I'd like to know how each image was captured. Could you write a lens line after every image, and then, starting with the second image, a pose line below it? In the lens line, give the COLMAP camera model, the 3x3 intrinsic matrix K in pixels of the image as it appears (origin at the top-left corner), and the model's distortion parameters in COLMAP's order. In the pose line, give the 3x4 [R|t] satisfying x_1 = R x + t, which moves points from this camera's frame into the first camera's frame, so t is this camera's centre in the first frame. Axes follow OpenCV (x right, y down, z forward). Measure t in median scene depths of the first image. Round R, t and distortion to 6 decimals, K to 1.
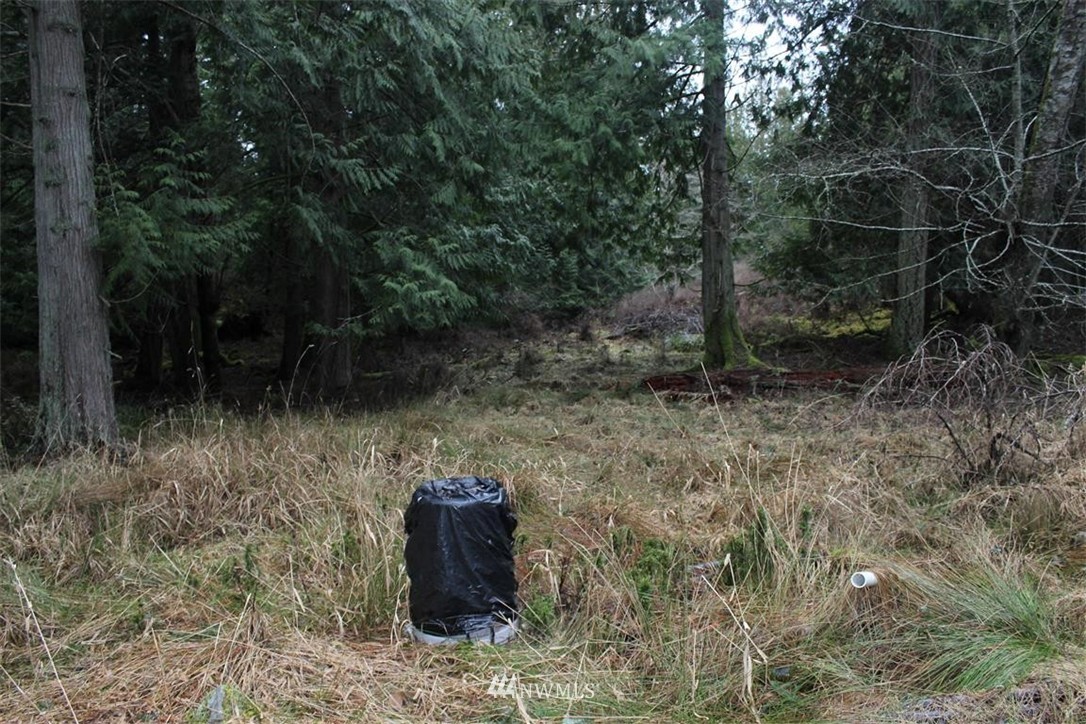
lens RADIAL K [[890.1, 0, 542.6], [0, 890.1, 392.2], [0, 0, 1]] dist [-0.171093, 0.134463]
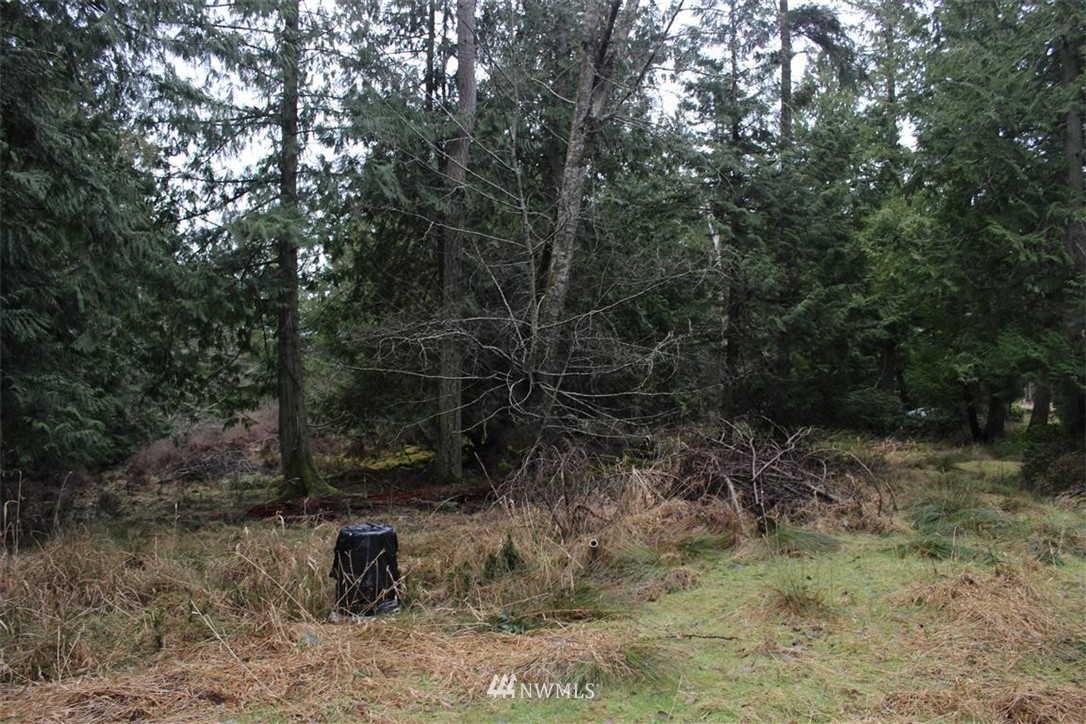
lens RADIAL K [[890.1, 0, 542.6], [0, 890.1, 392.2], [0, 0, 1]] dist [-0.171093, 0.134463]
pose [[0.834649, 0.006786, 0.550741, -0.213795], [0.086668, 0.985849, -0.143492, 0.035446], [-0.543921, 0.167497, 0.822250, -0.166715]]
